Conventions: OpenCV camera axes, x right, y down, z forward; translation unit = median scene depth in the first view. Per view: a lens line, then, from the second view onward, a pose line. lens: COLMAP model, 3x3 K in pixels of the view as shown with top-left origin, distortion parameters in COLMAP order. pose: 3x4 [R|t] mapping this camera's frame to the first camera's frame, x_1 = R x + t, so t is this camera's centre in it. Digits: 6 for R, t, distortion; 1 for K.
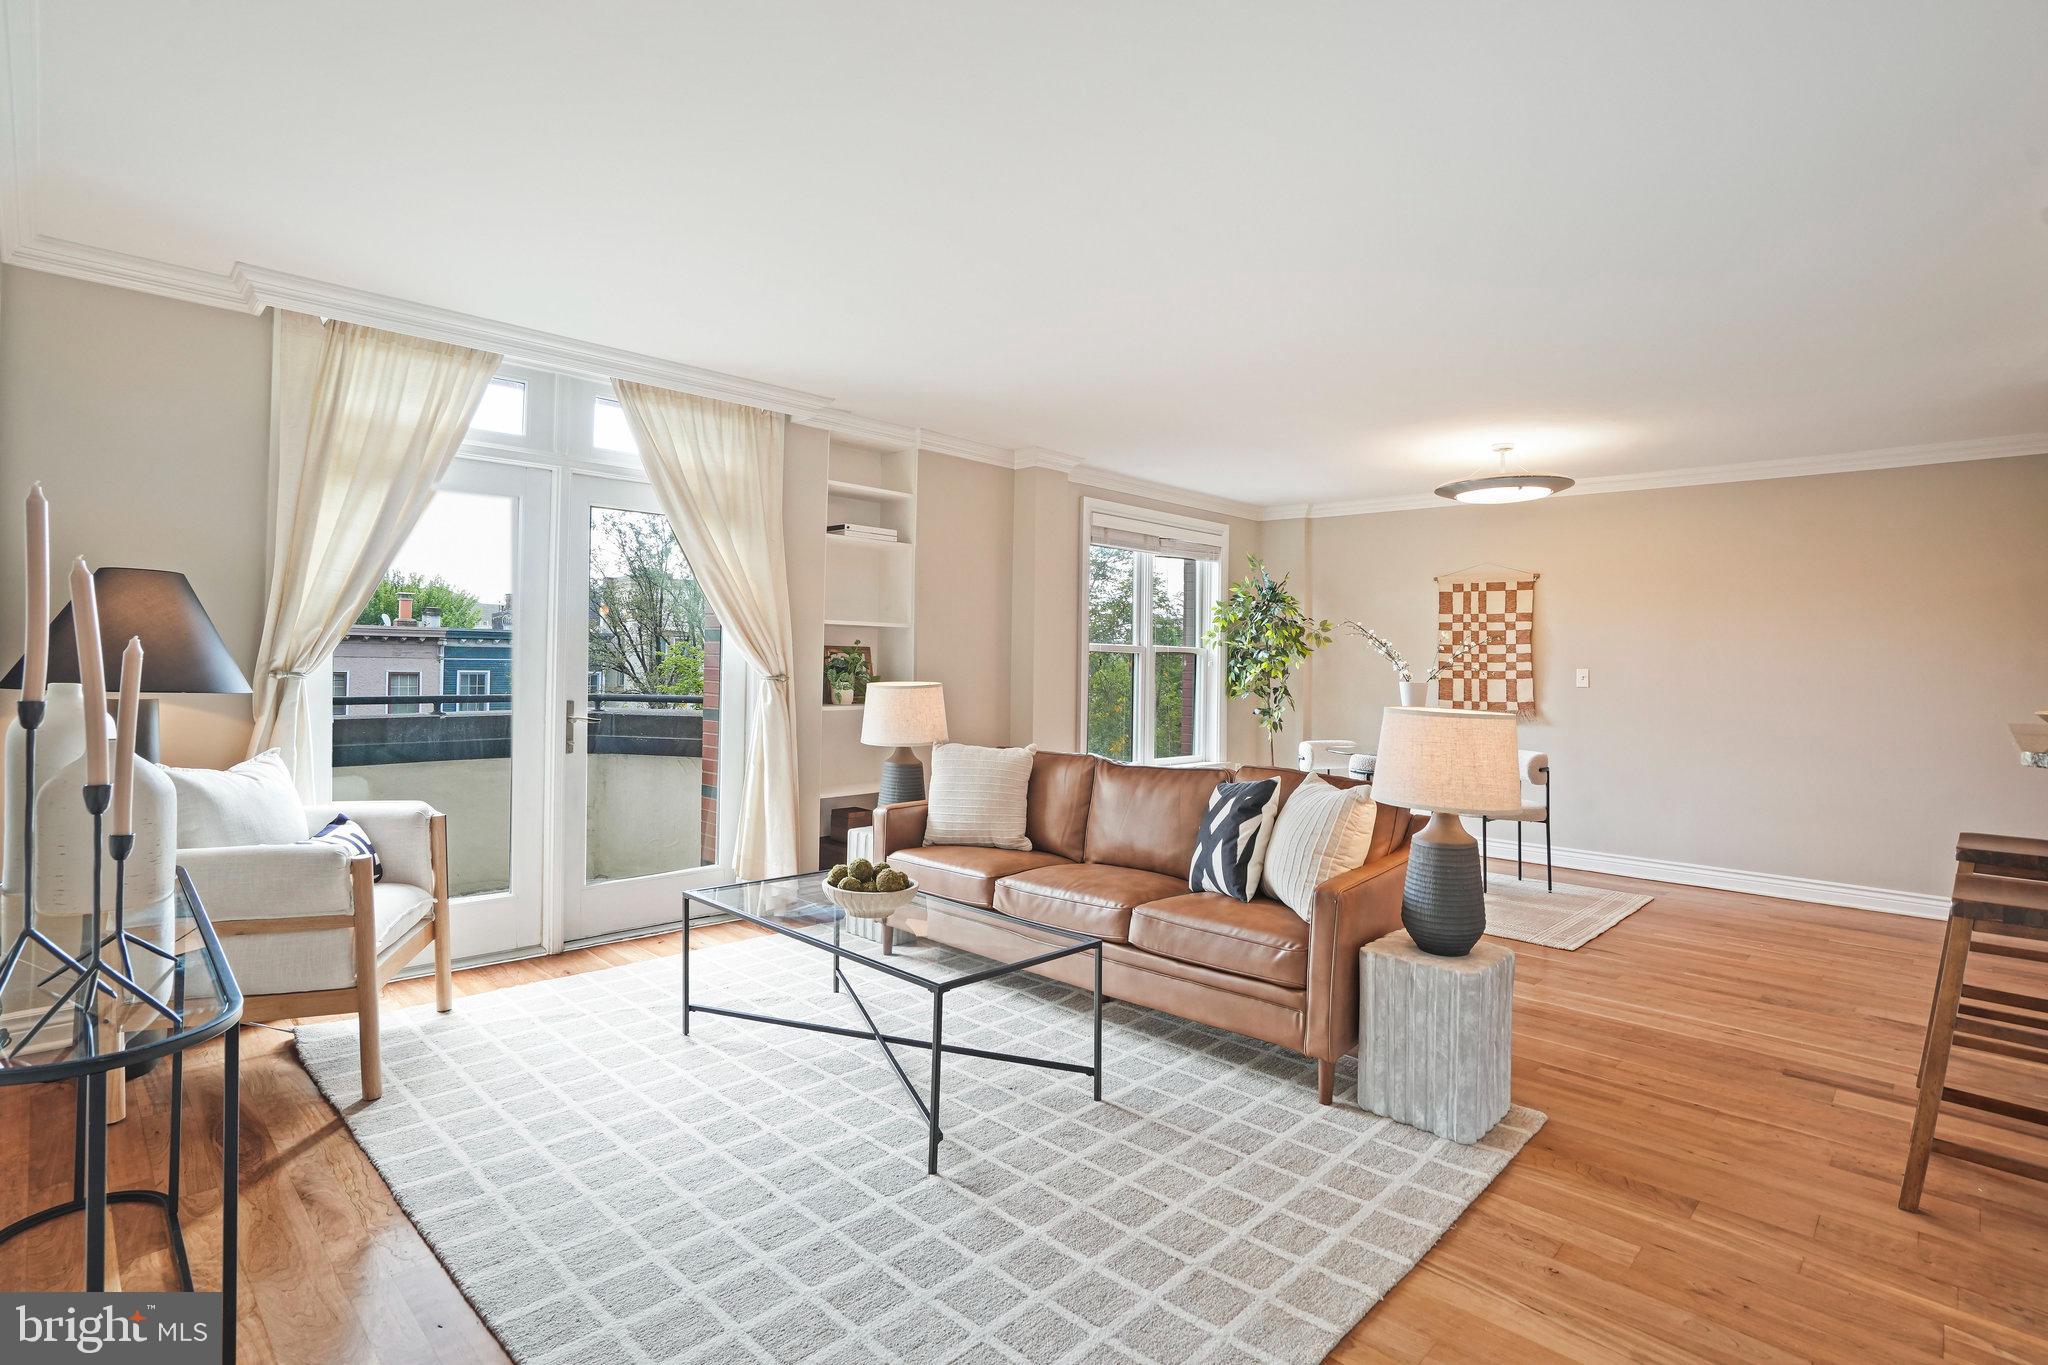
lens RADIAL K [[986.8, 0, 1018.3], [0, 986.8, 671.1], [0, 0, 1]] dist [-0.040744, 0.015588]
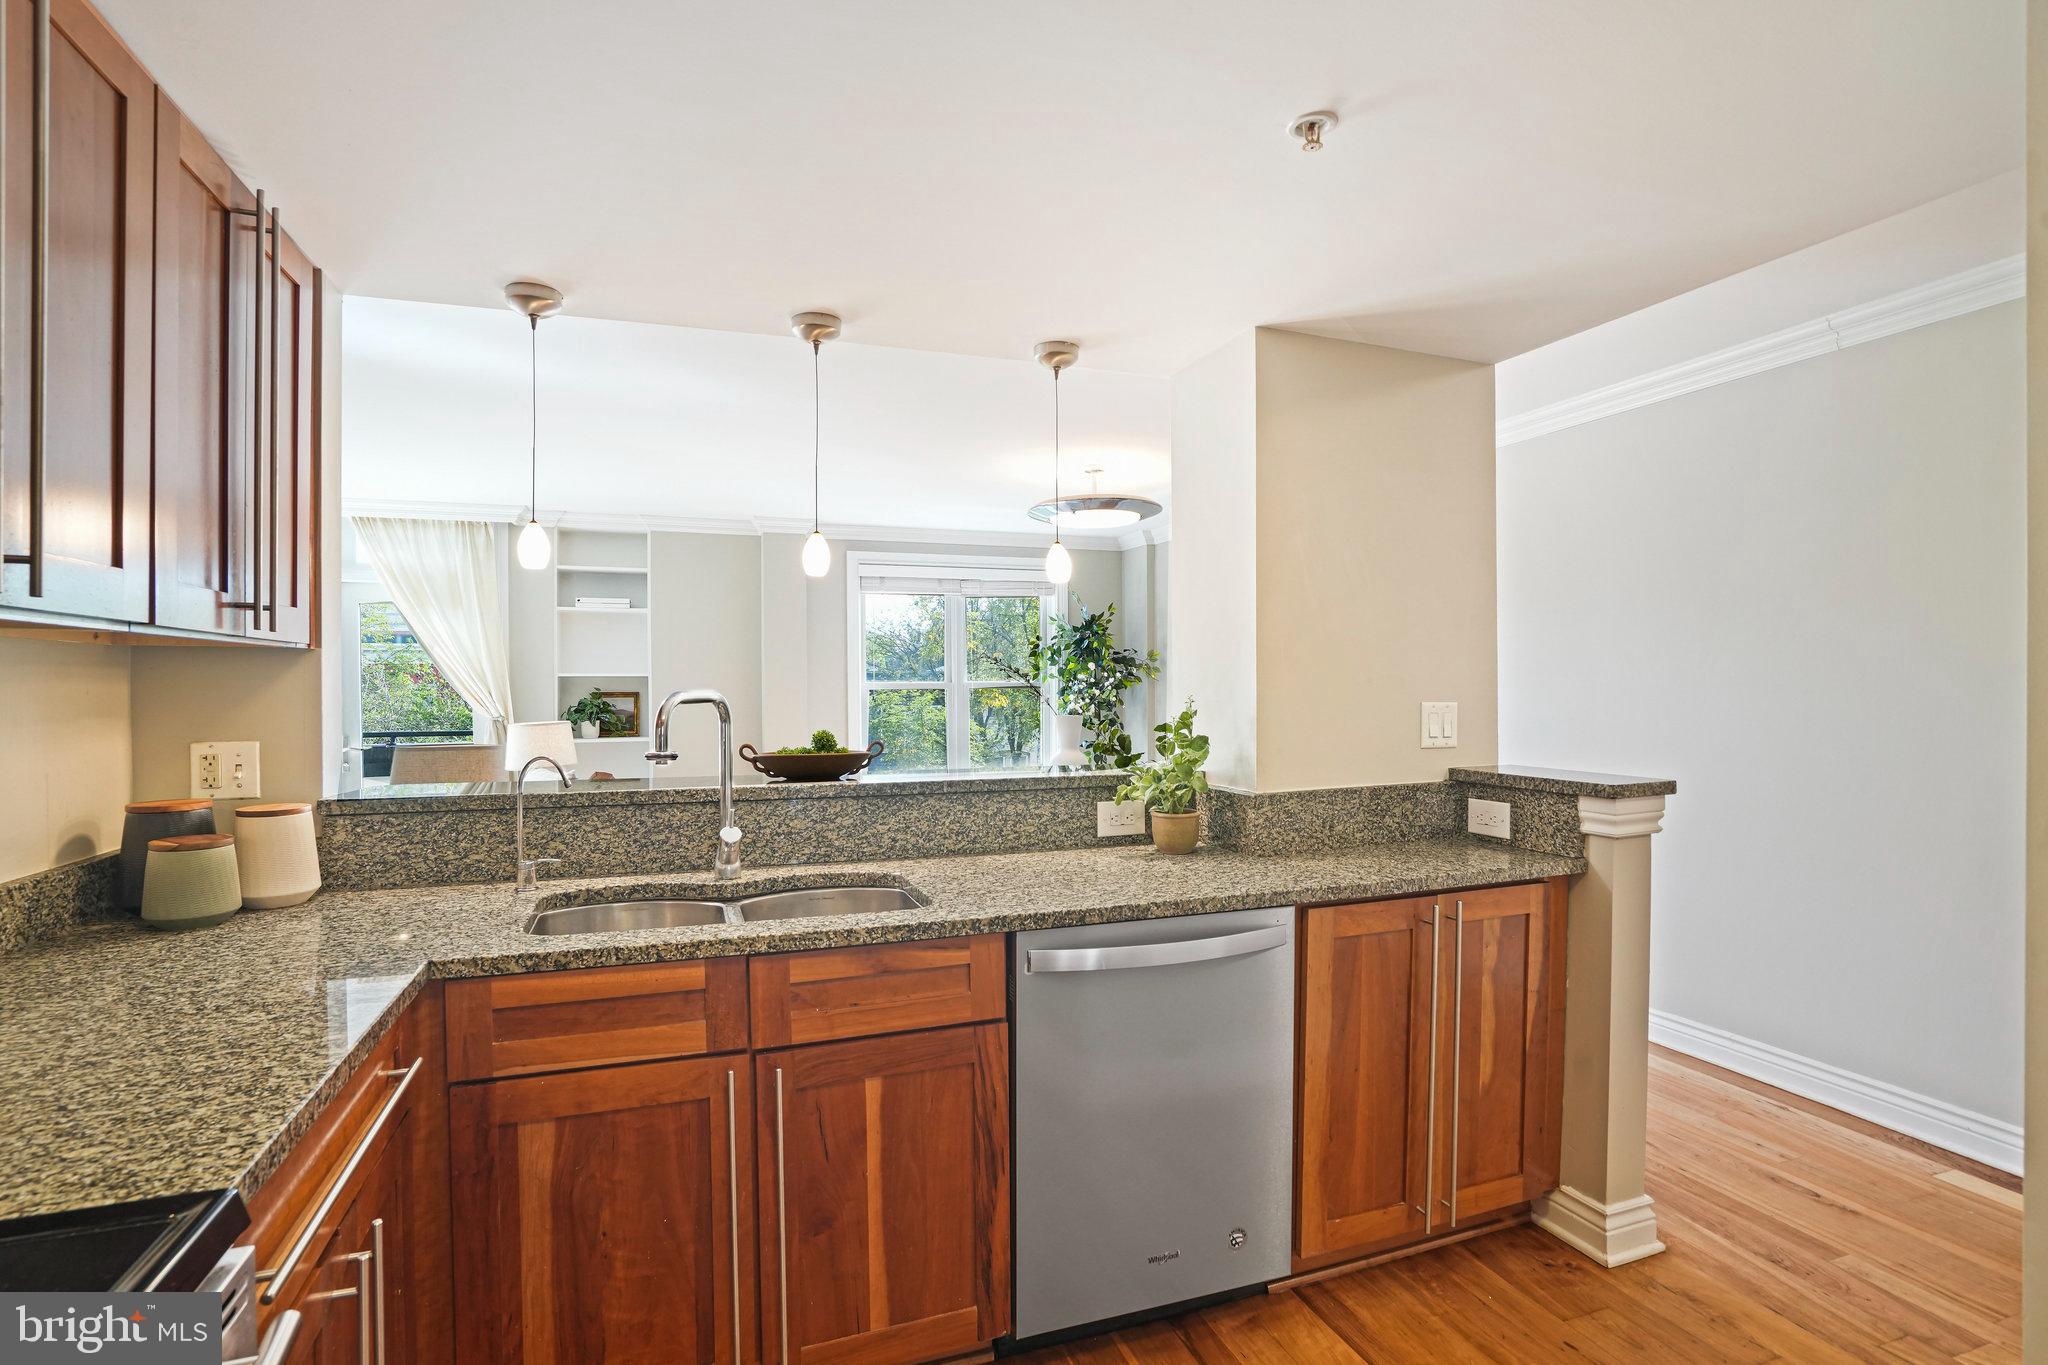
lens RADIAL K [[986.8, 0, 1018.3], [0, 986.8, 671.1], [0, 0, 1]] dist [-0.040744, 0.015588]
pose [[0.903288, -0.022628, -0.428437, 0.848644], [0.014942, 0.999662, -0.021296, -0.015925], [0.428774, 0.012834, 0.903320, 0.084450]]
